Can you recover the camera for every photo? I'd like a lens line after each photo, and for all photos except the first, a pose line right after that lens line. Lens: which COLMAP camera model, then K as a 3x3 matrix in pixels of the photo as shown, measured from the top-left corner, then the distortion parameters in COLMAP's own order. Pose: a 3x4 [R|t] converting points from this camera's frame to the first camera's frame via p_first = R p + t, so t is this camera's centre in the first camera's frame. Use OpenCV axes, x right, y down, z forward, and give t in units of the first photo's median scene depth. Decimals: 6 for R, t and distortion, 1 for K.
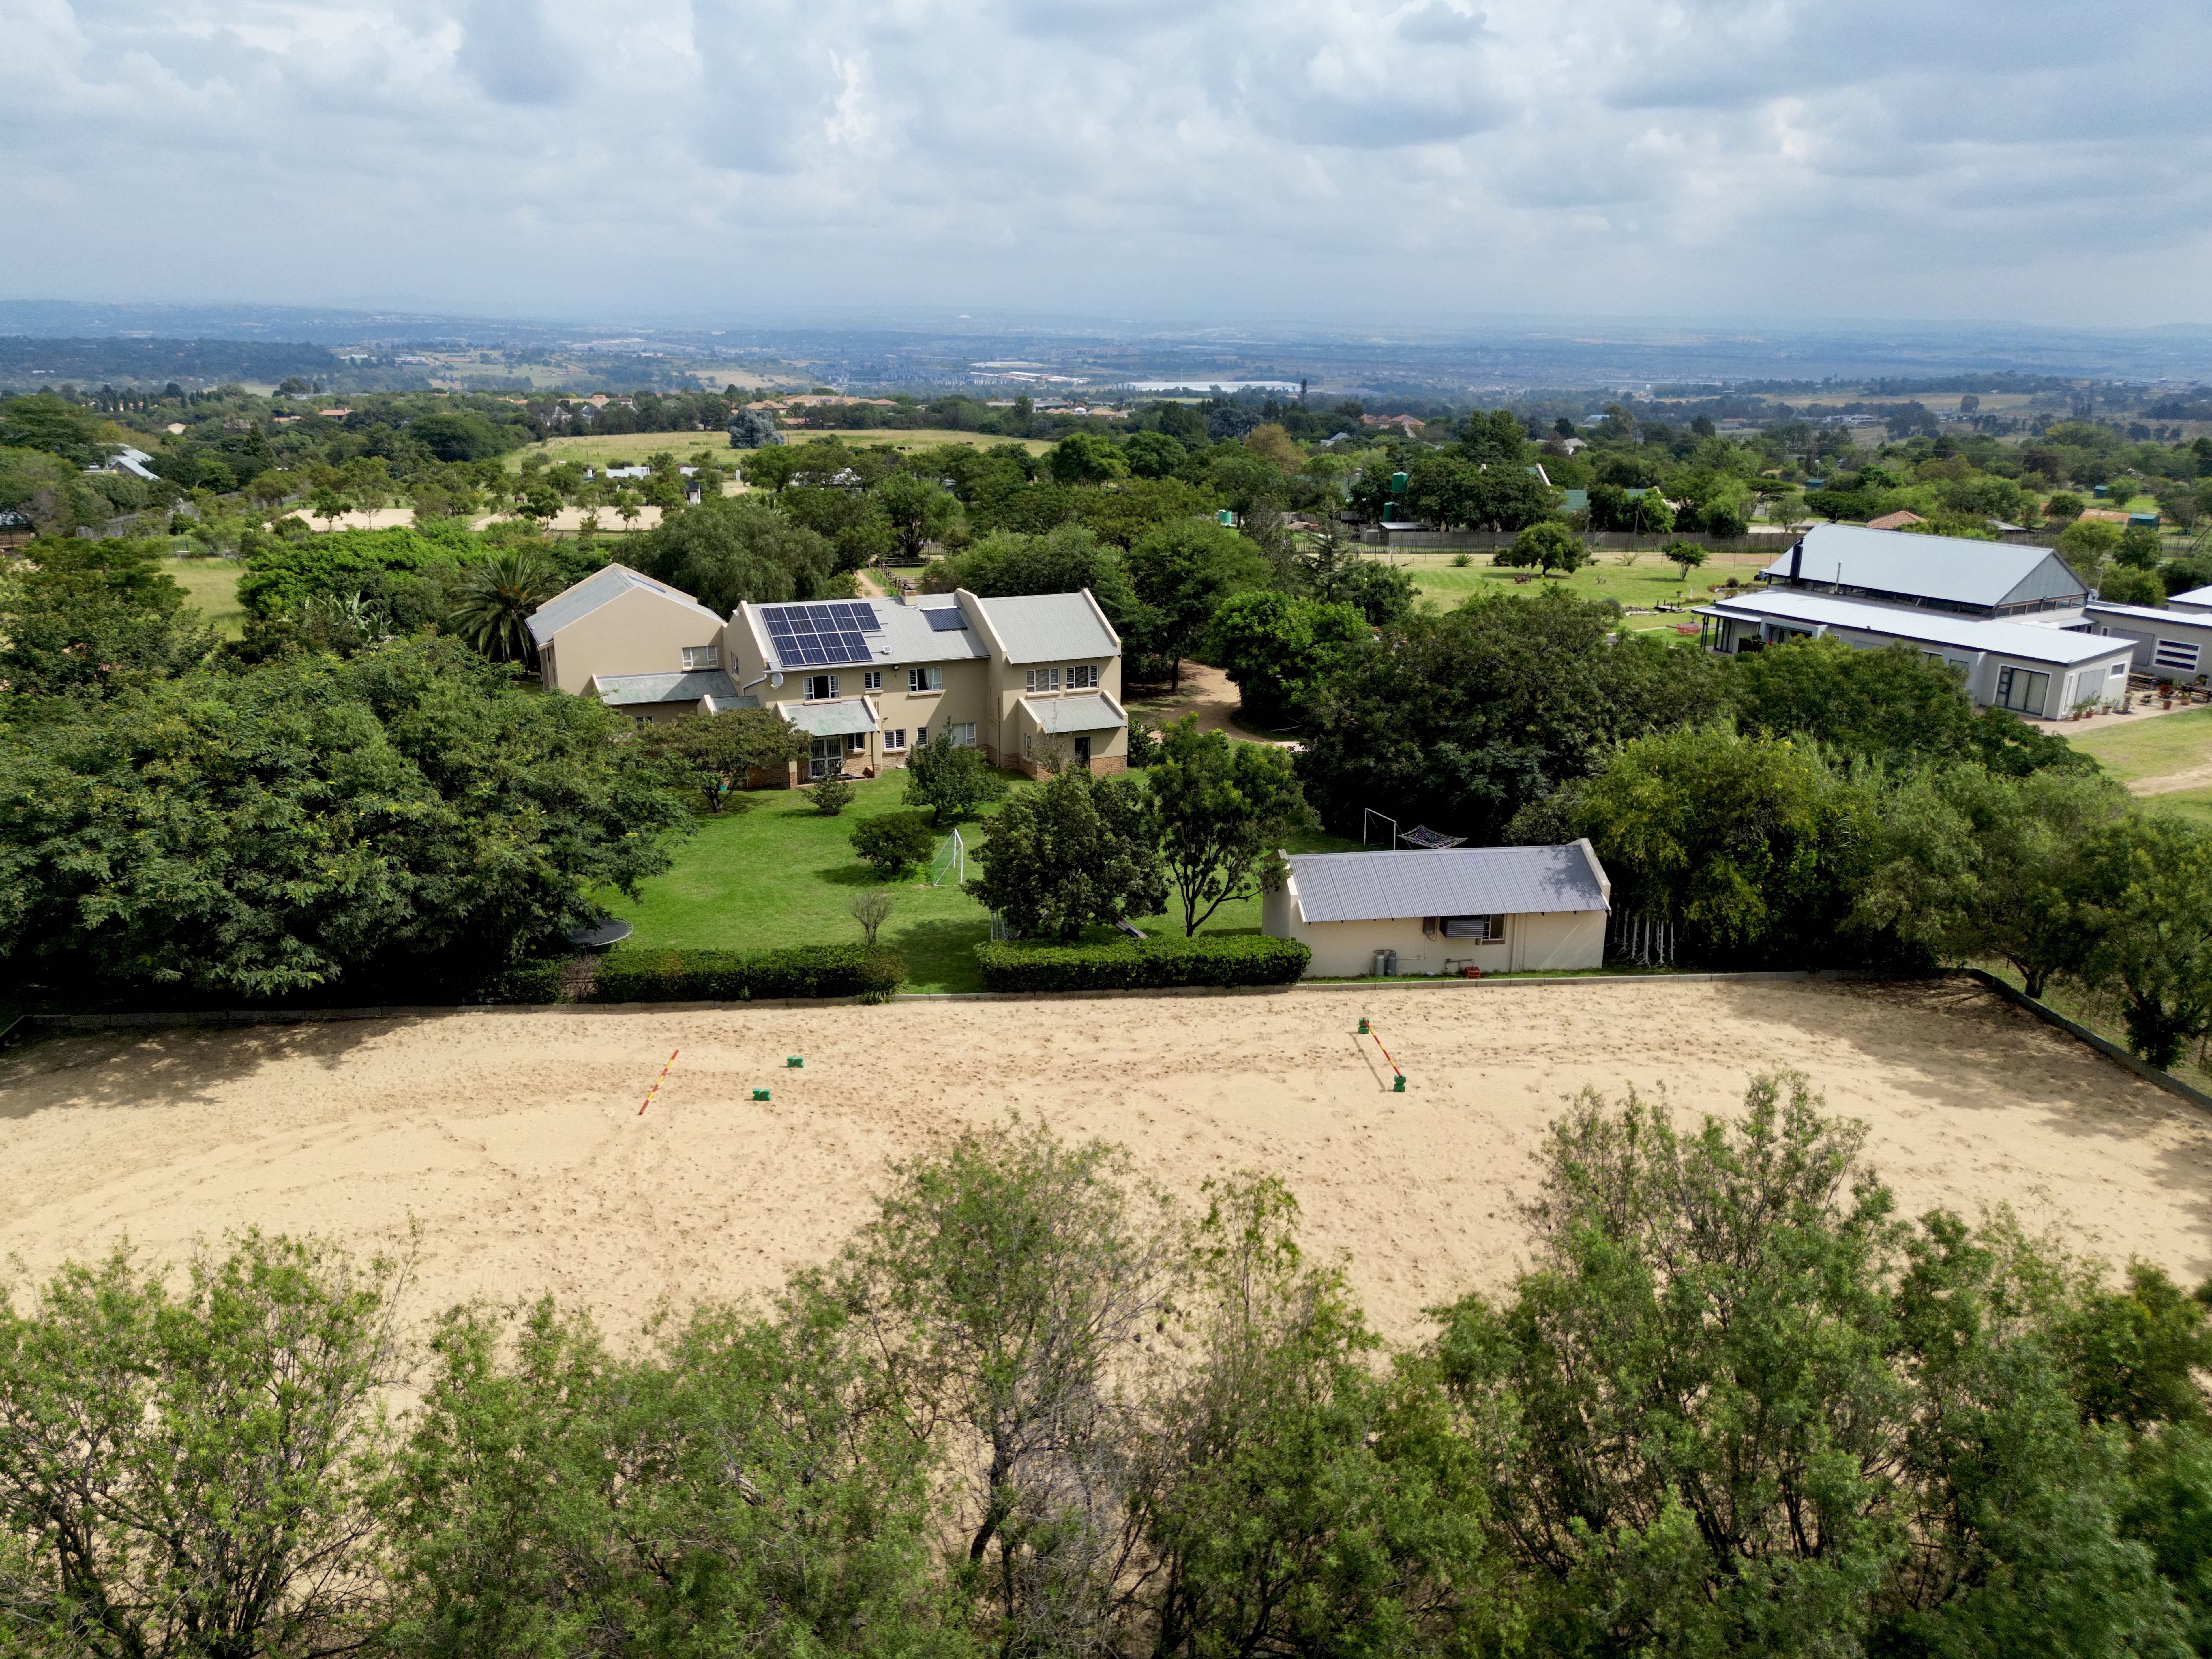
lens RADIAL K [[1654.8, 0, 1125.1], [0, 1654.8, 825.5], [0, 0, 1]] dist [0.062340, -0.053534]
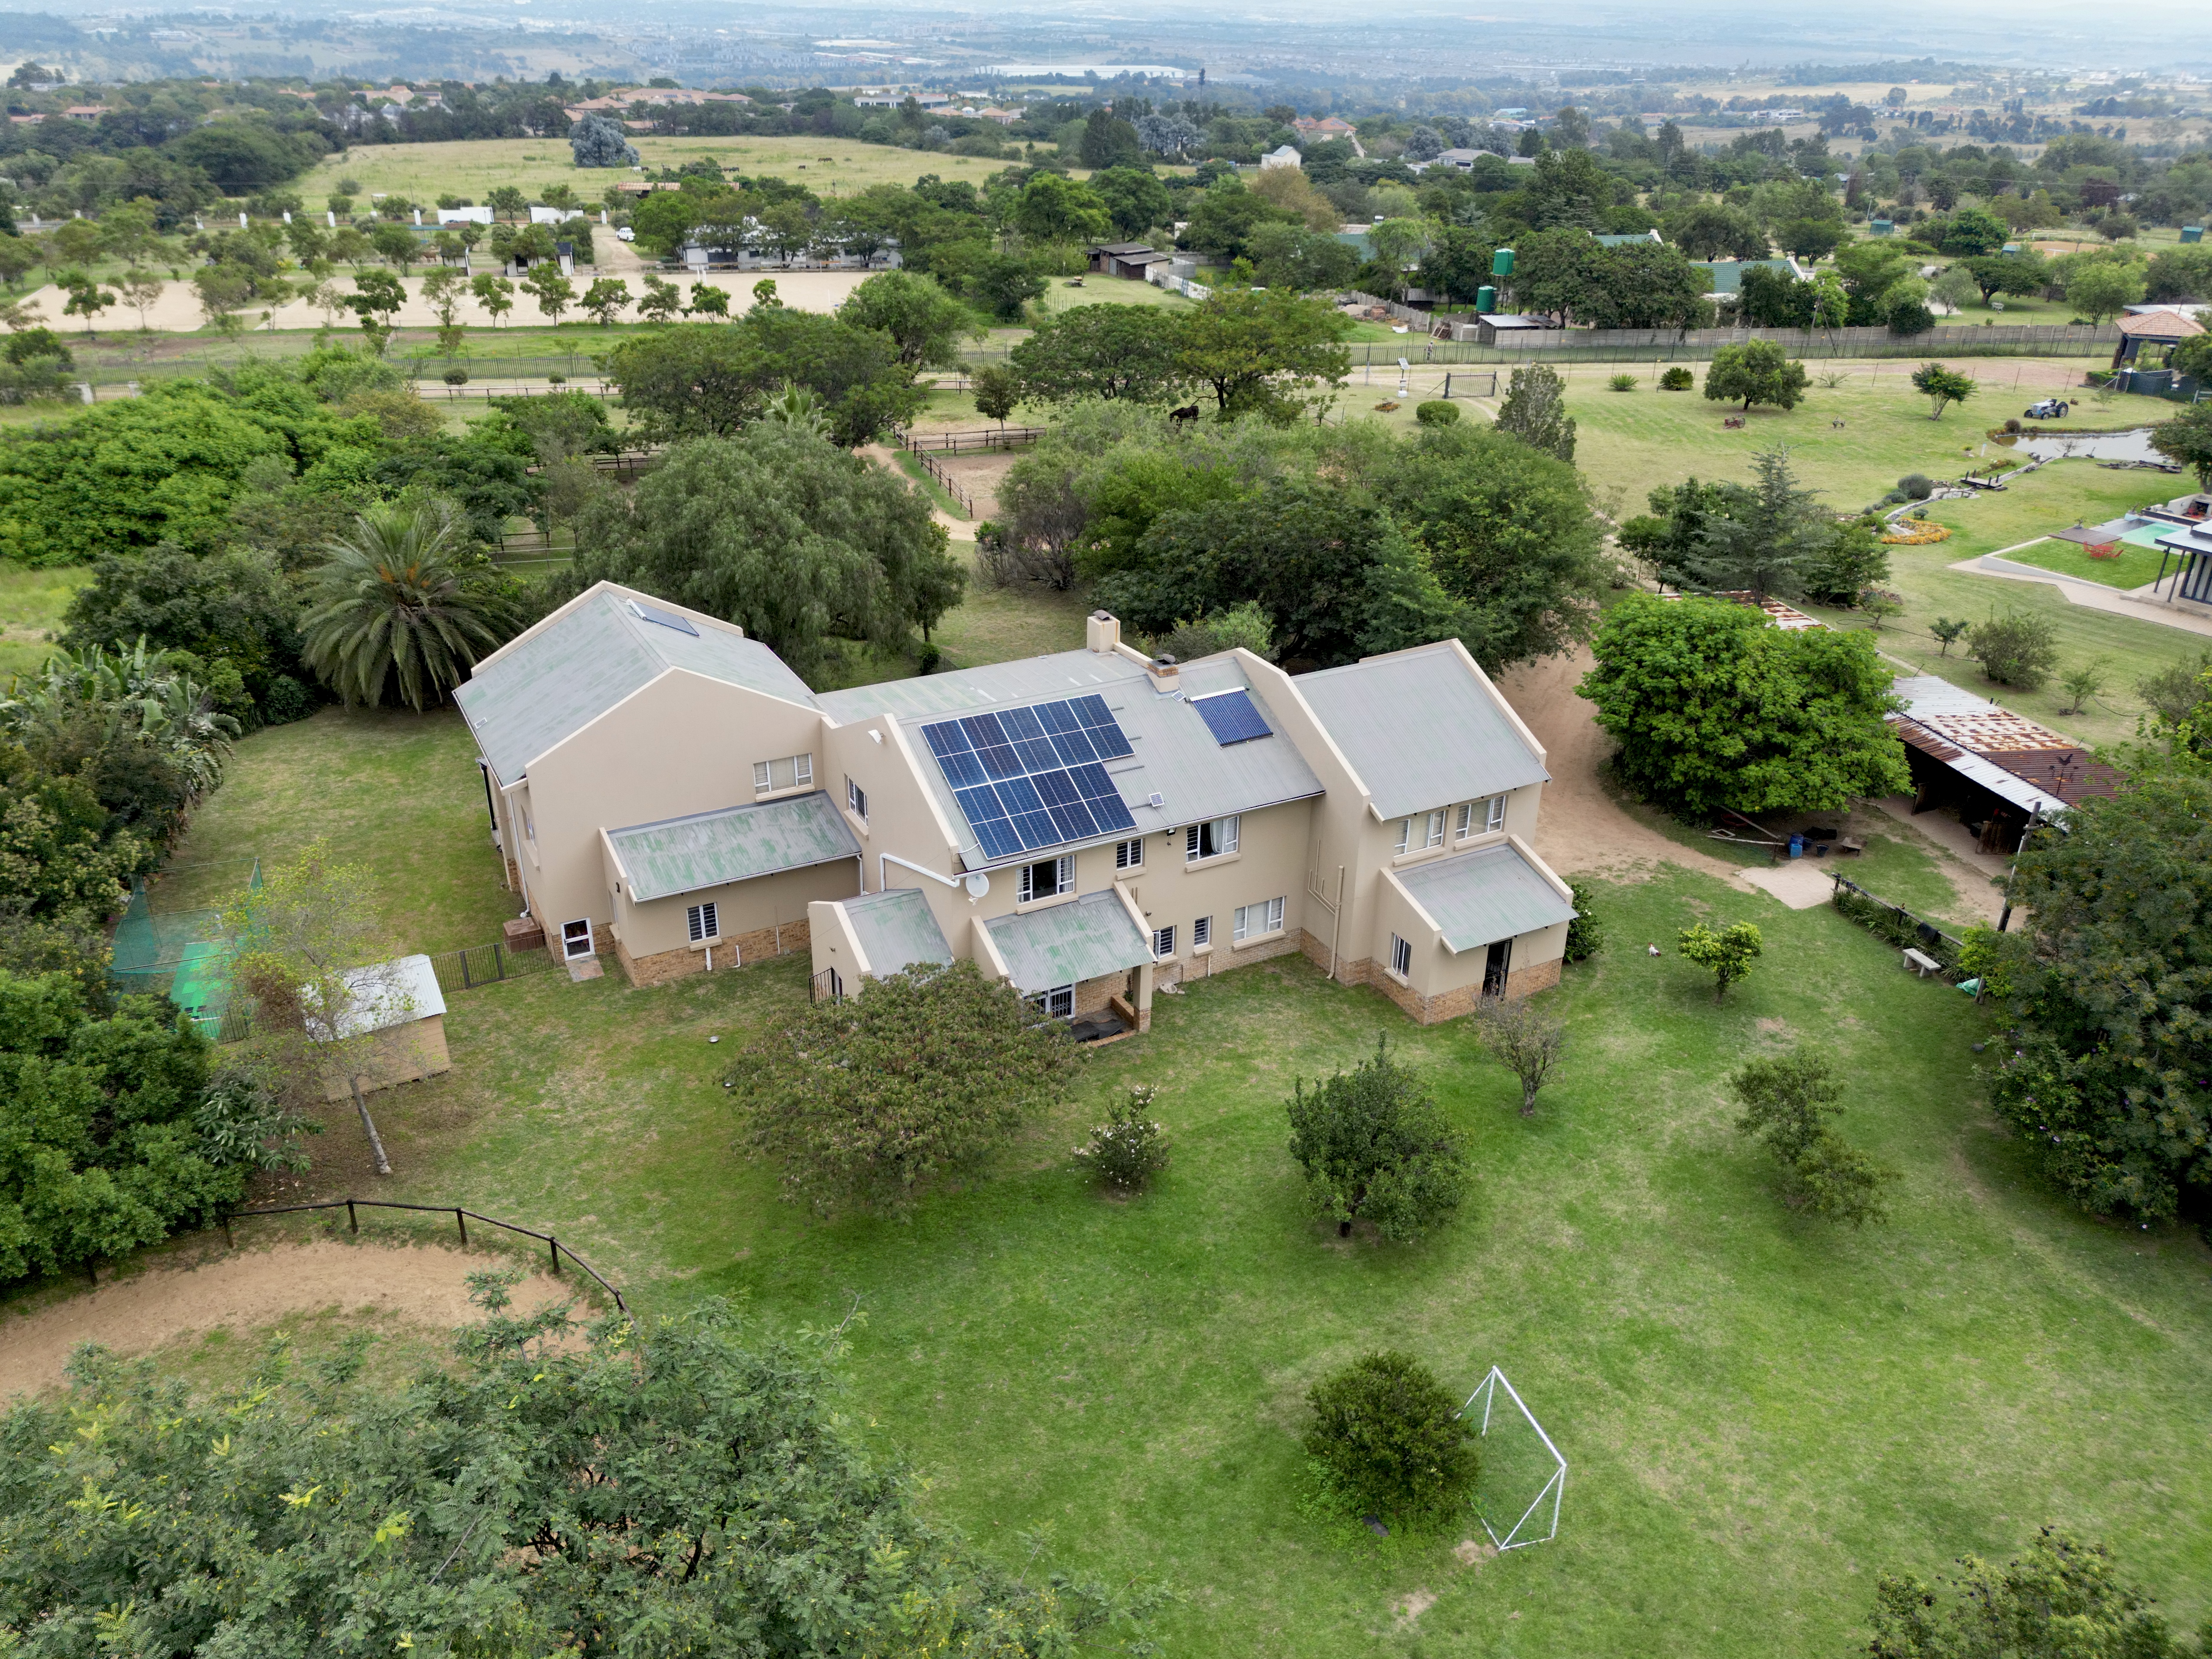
lens RADIAL K [[1689.7, 0, 1116.9], [0, 1689.7, 831.6], [0, 0, 1]] dist [0.071033, -0.063587]
pose [[0.997275, -0.026262, 0.068939, -0.139879], [0.014793, 0.986699, 0.161881, -0.133532], [-0.072273, -0.160420, 0.984399, 0.321012]]
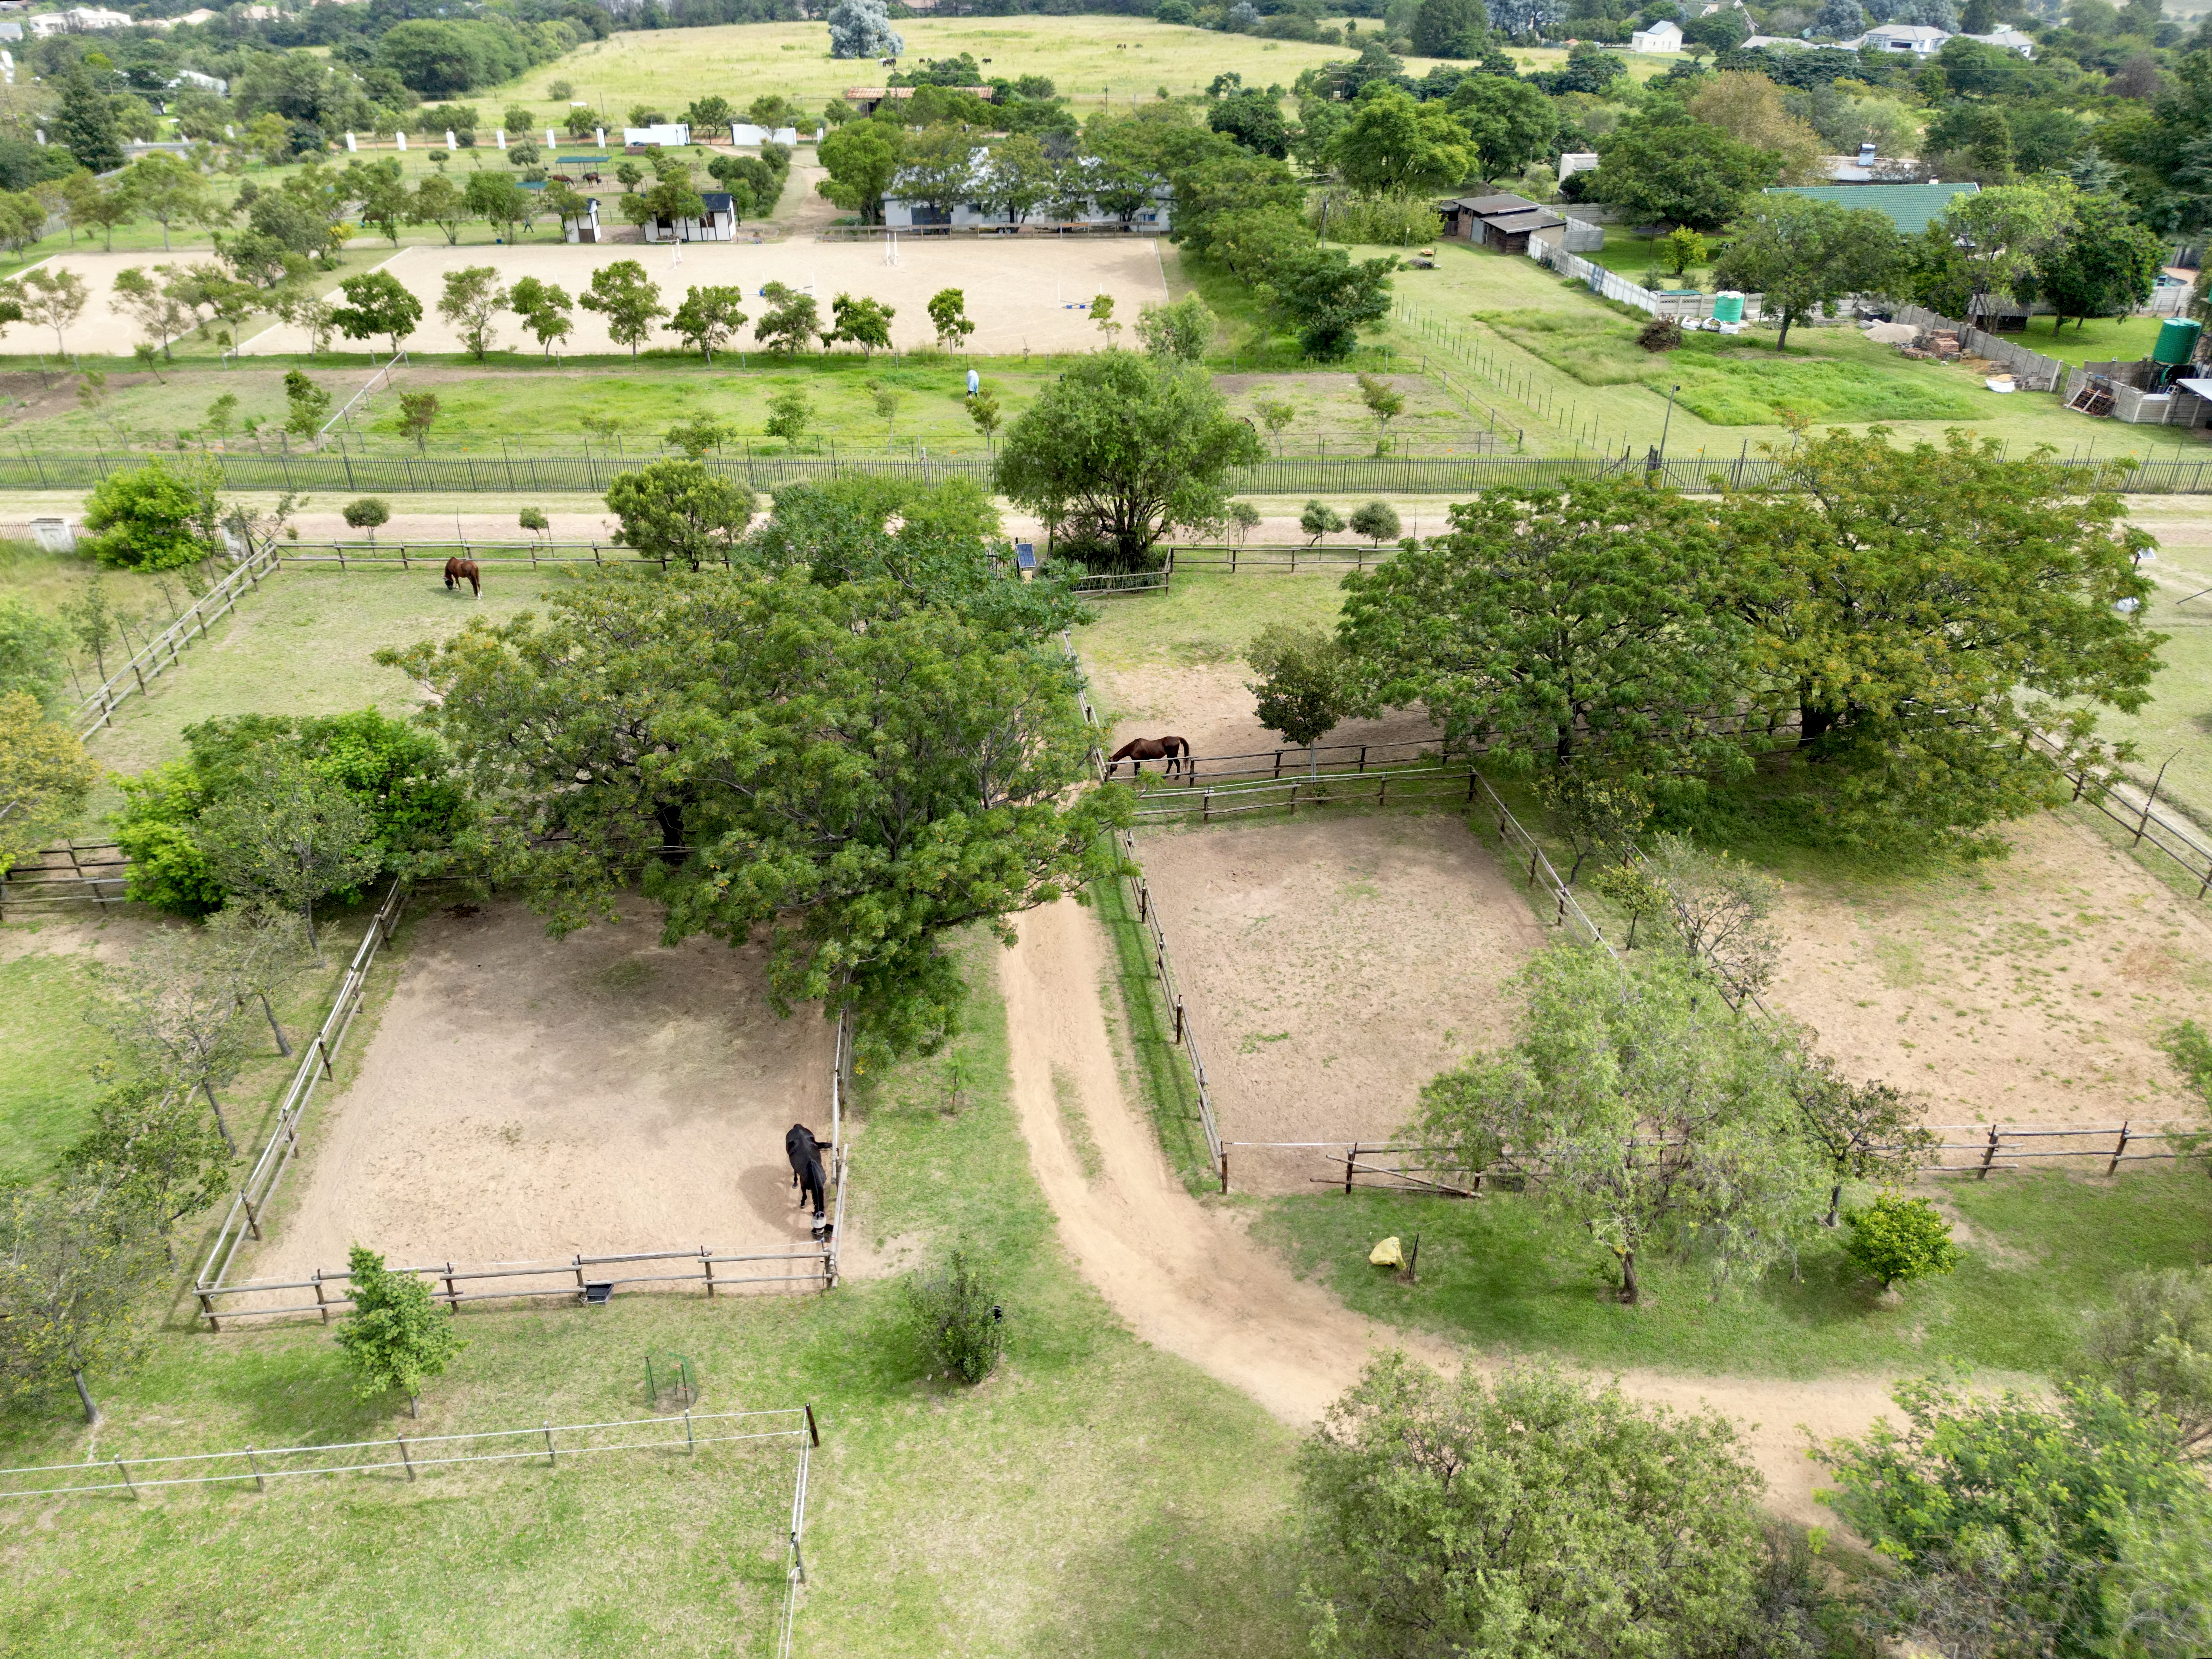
lens RADIAL K [[1654.8, 0, 1125.1], [0, 1654.8, 825.5], [0, 0, 1]] dist [0.062340, -0.053534]
pose [[0.995960, 0.034174, -0.083040, -0.144272], [-0.014128, 0.972870, 0.230921, -0.292314], [0.088679, -0.228815, 0.969422, 0.905008]]
